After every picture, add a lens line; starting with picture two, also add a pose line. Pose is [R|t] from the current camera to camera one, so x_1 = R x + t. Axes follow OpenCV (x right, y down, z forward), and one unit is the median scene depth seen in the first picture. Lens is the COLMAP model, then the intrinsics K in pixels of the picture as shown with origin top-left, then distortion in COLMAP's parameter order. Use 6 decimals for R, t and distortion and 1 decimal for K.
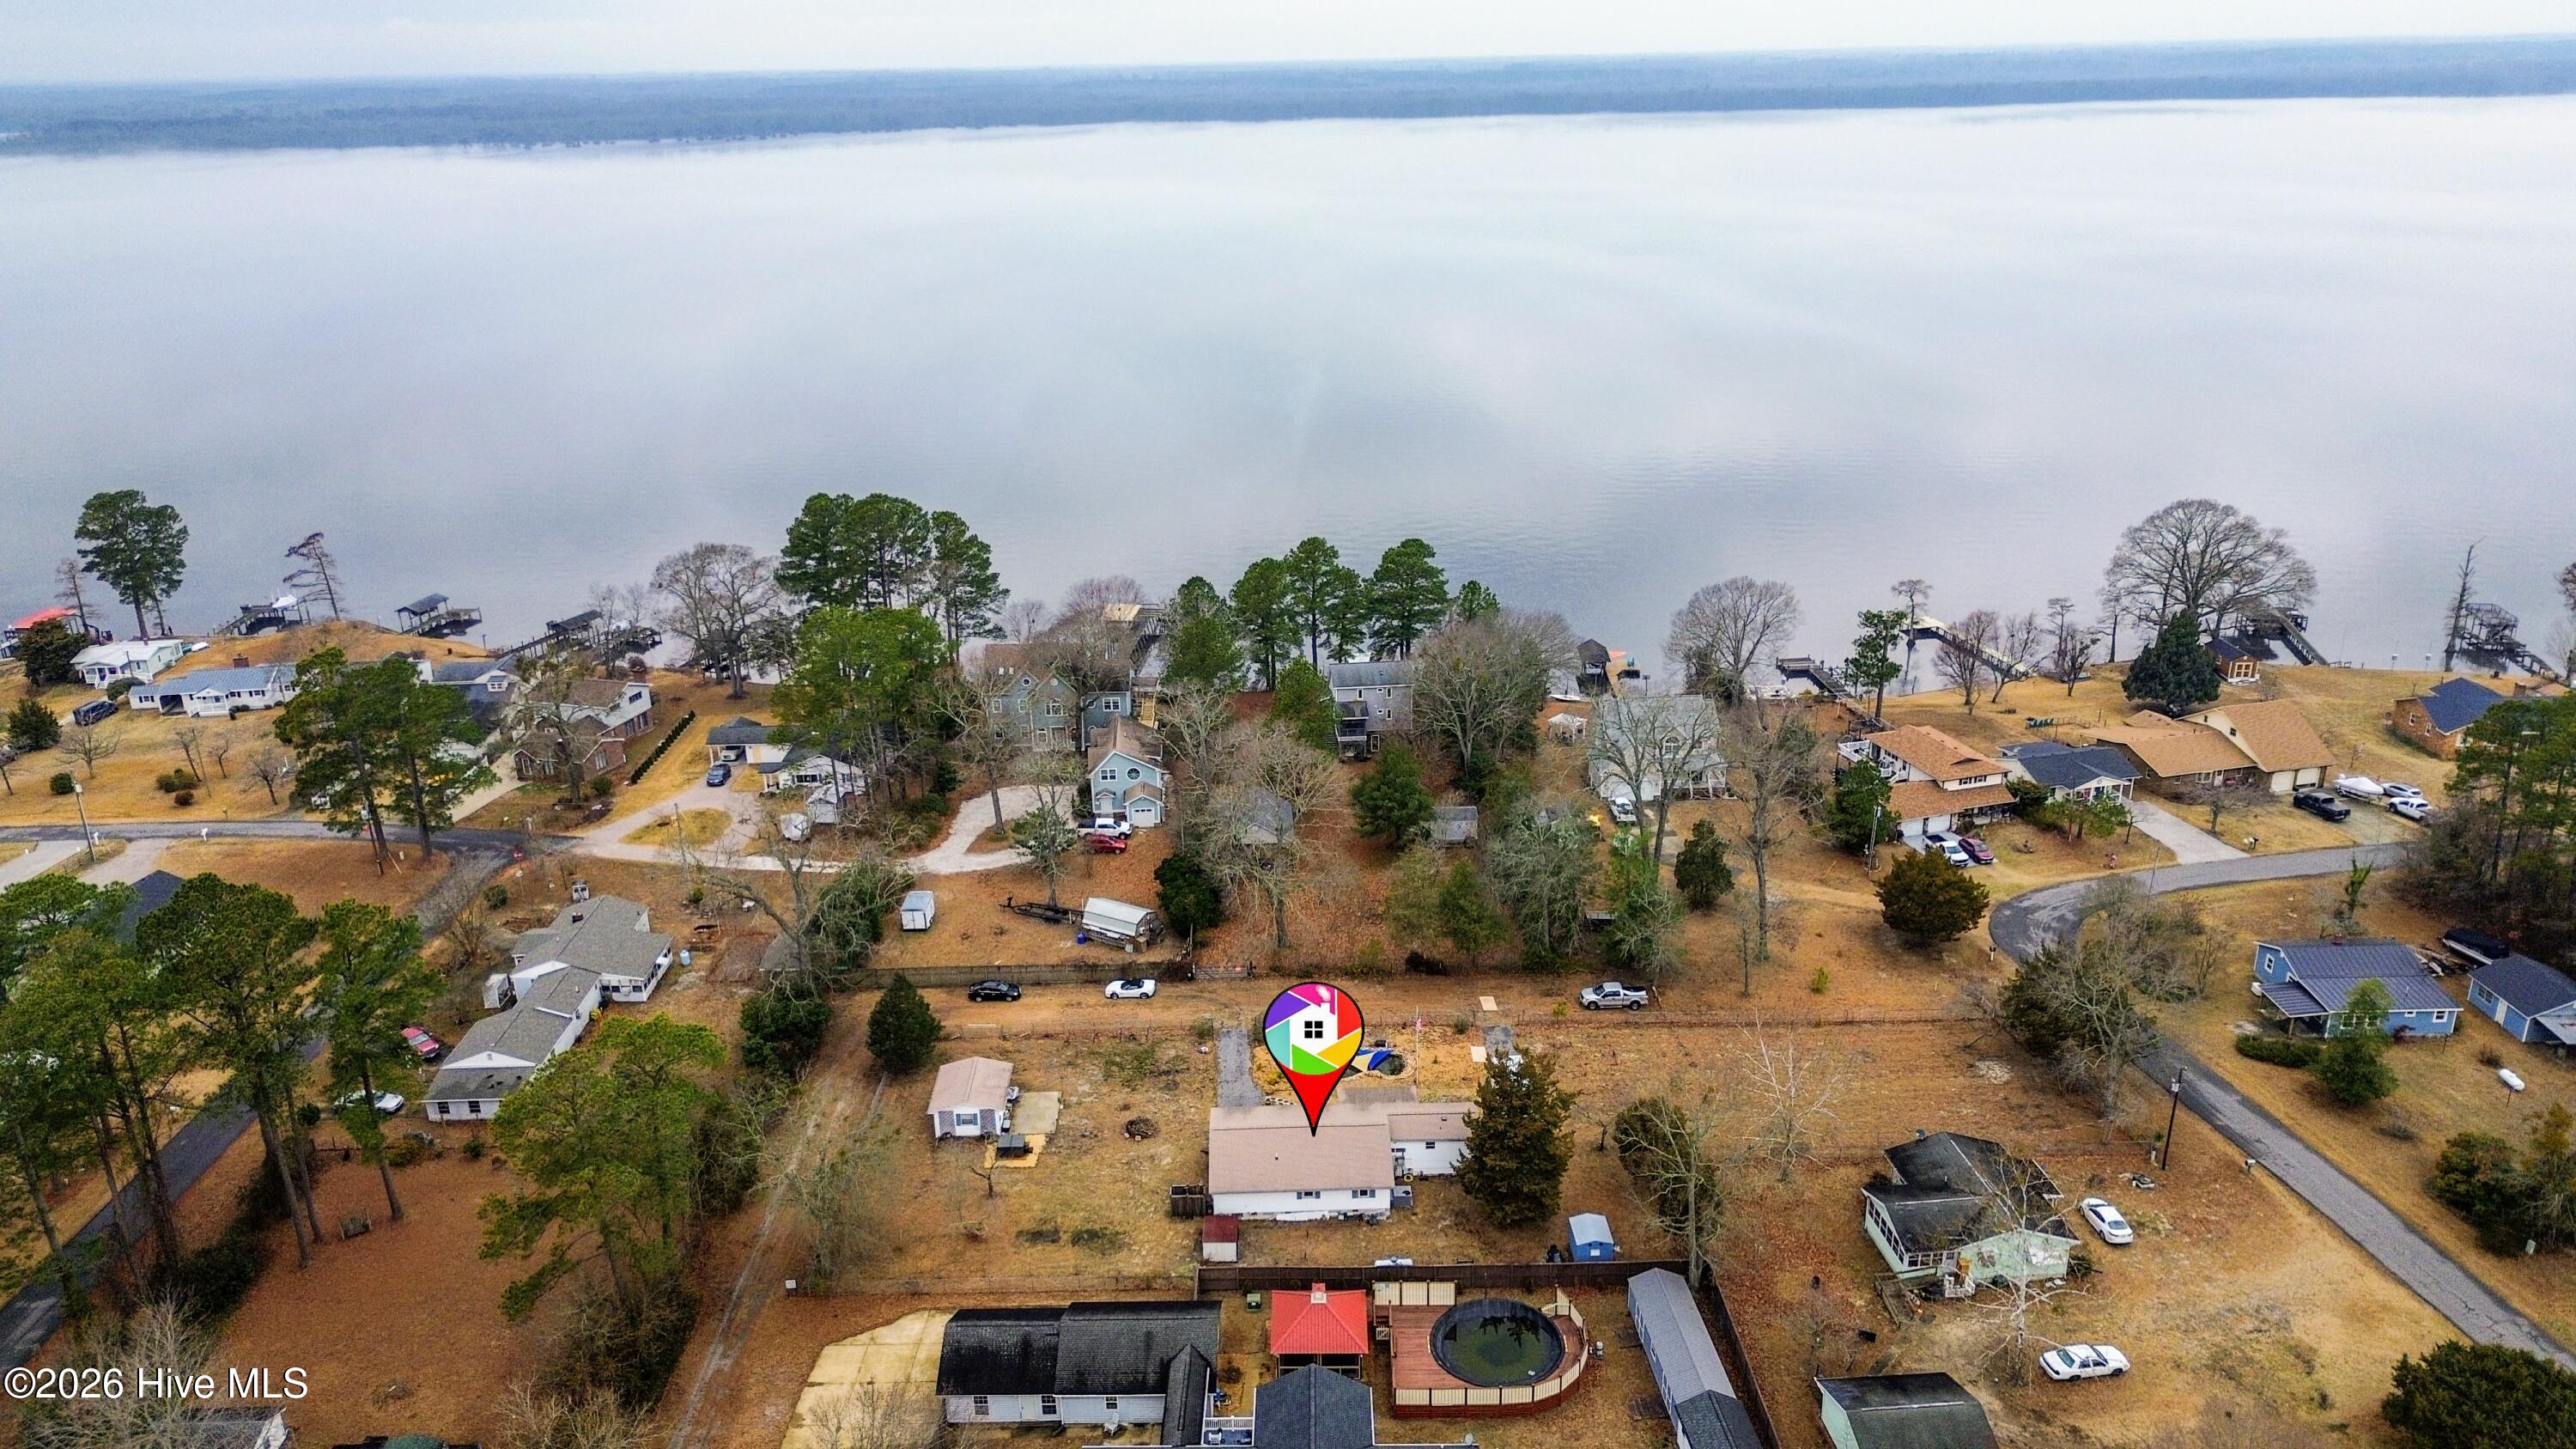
lens RADIAL K [[1828.5, 0, 1288.0], [0, 1828.5, 724.5], [0, 0, 1]] dist [0.106007, -0.133018]
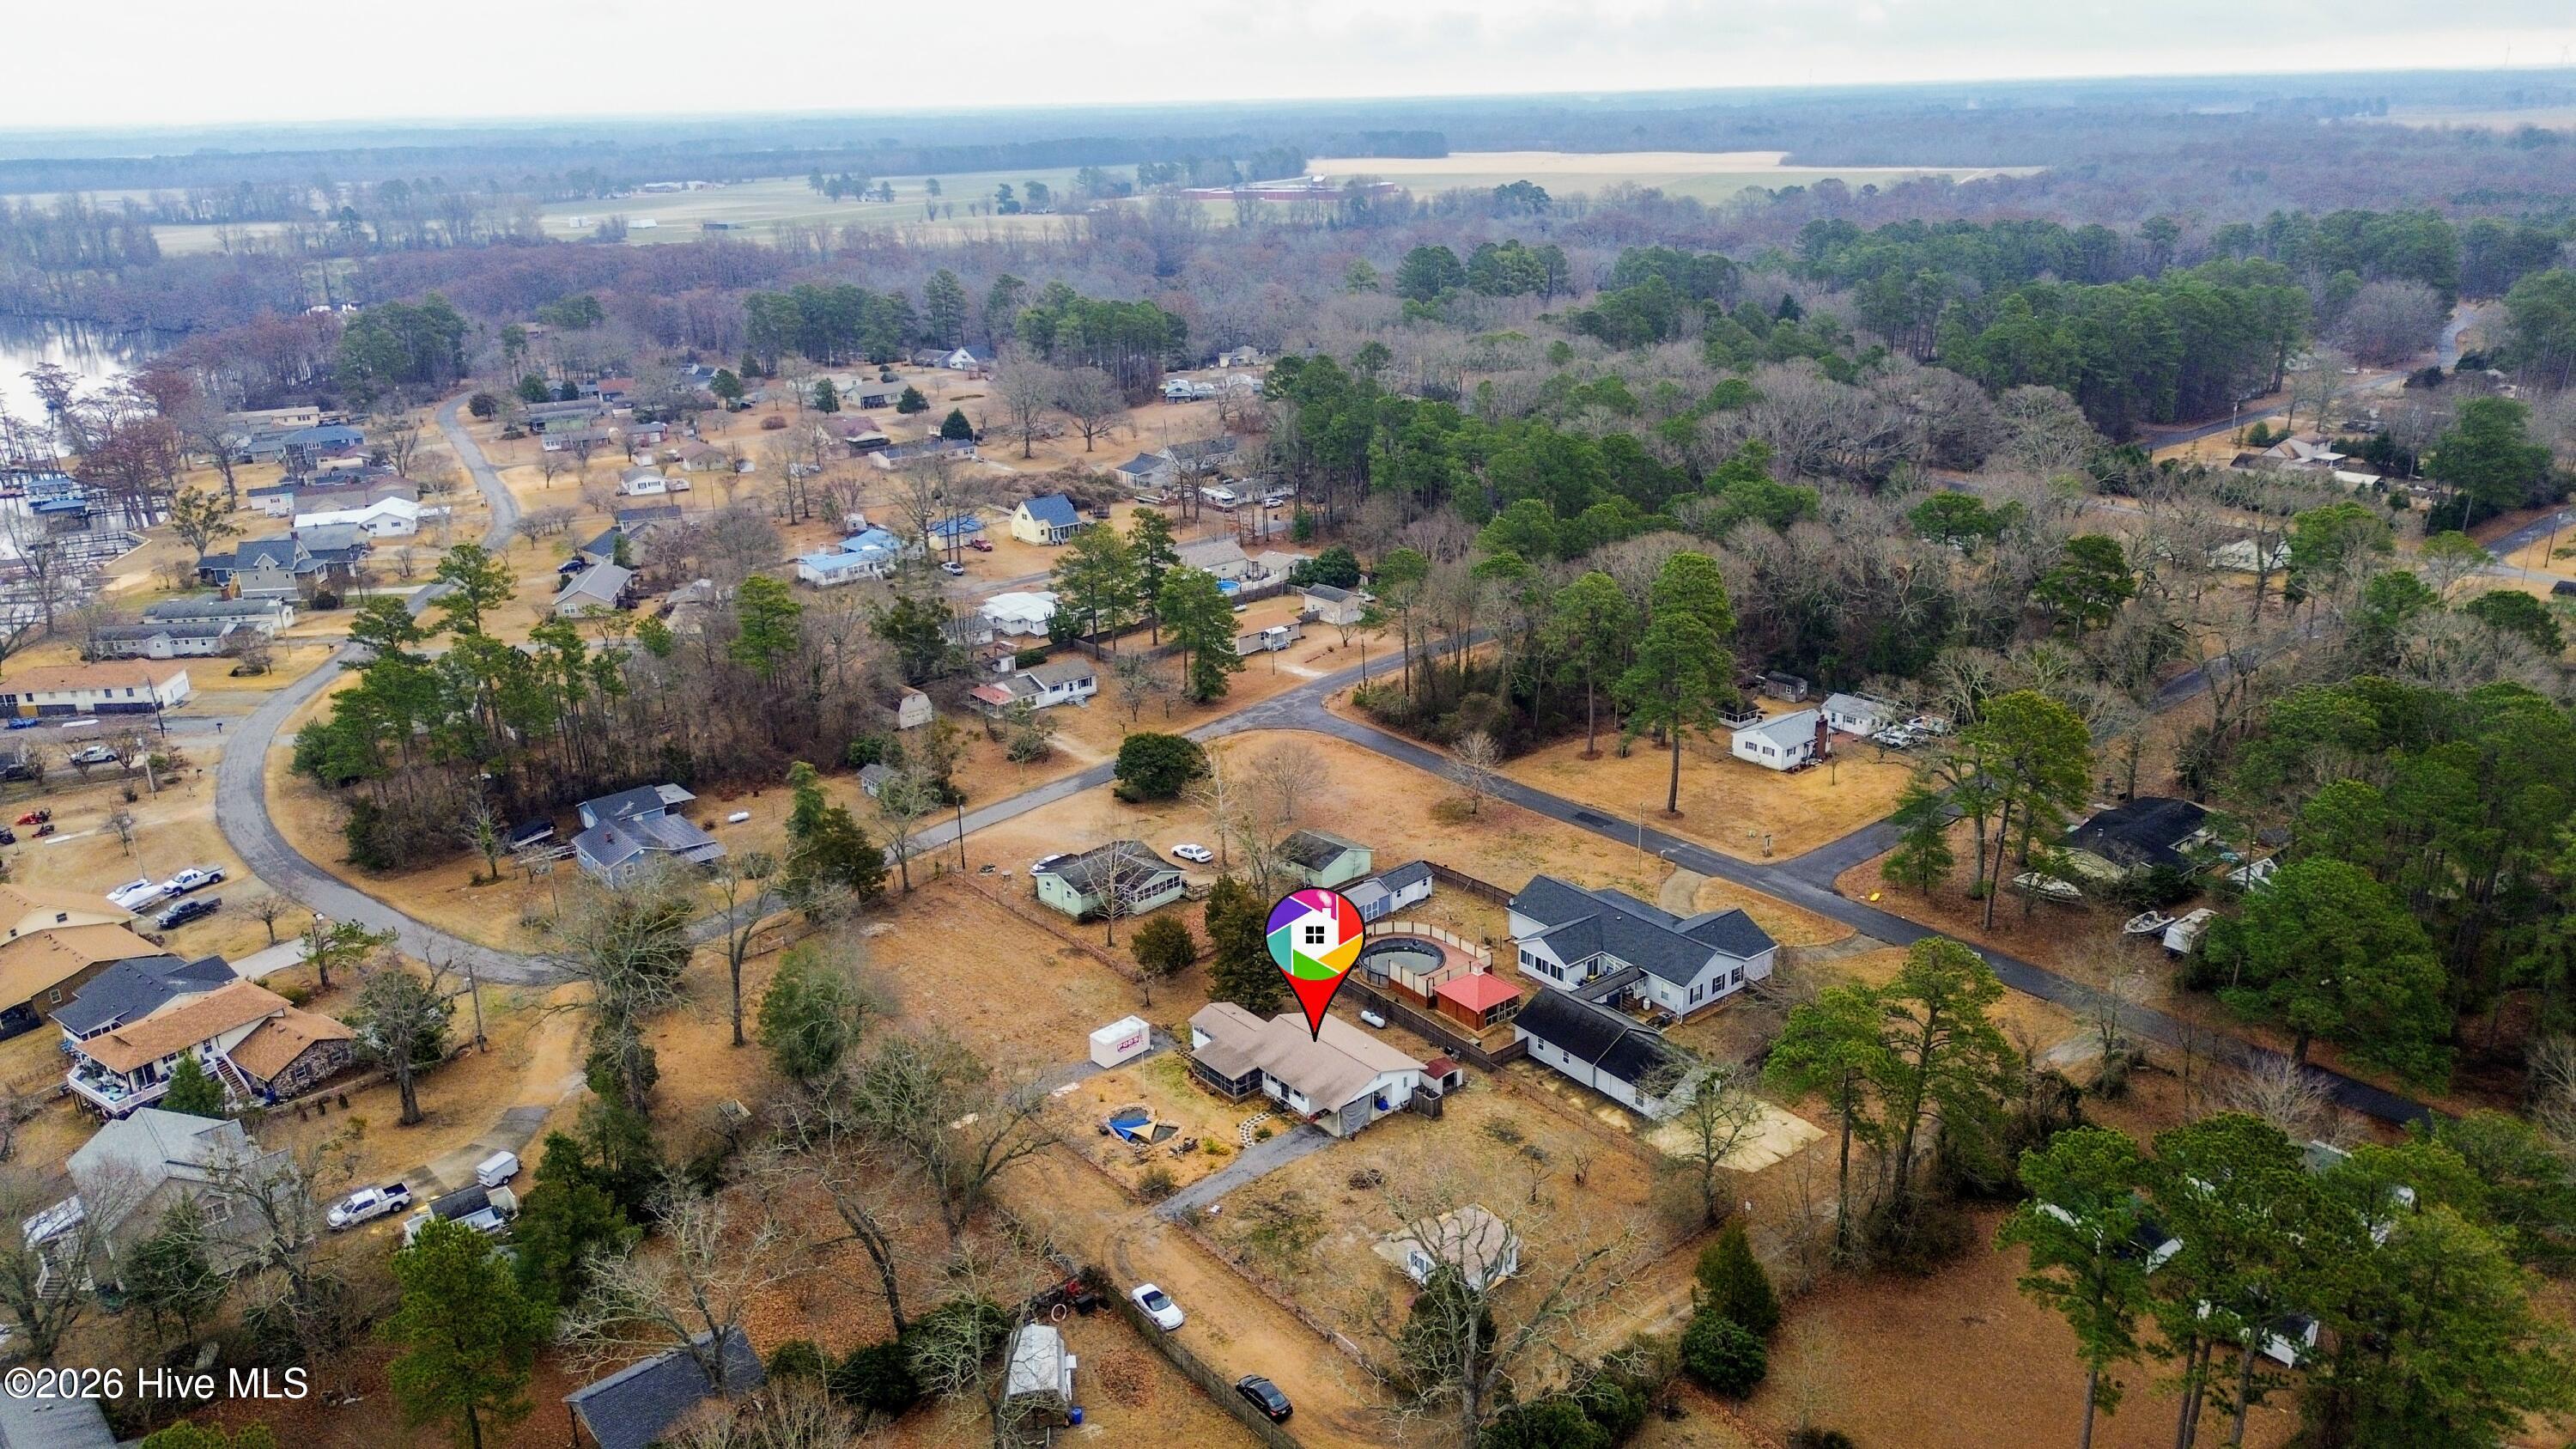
lens RADIAL K [[1828.5, 0, 1288.0], [0, 1828.5, 724.5], [0, 0, 1]] dist [0.106007, -0.133018]
pose [[-0.631446, -0.226796, 0.741512, -0.669809], [0.305797, 0.805936, 0.506907, -0.456924], [-0.712576, 0.546836, -0.439551, 1.194641]]
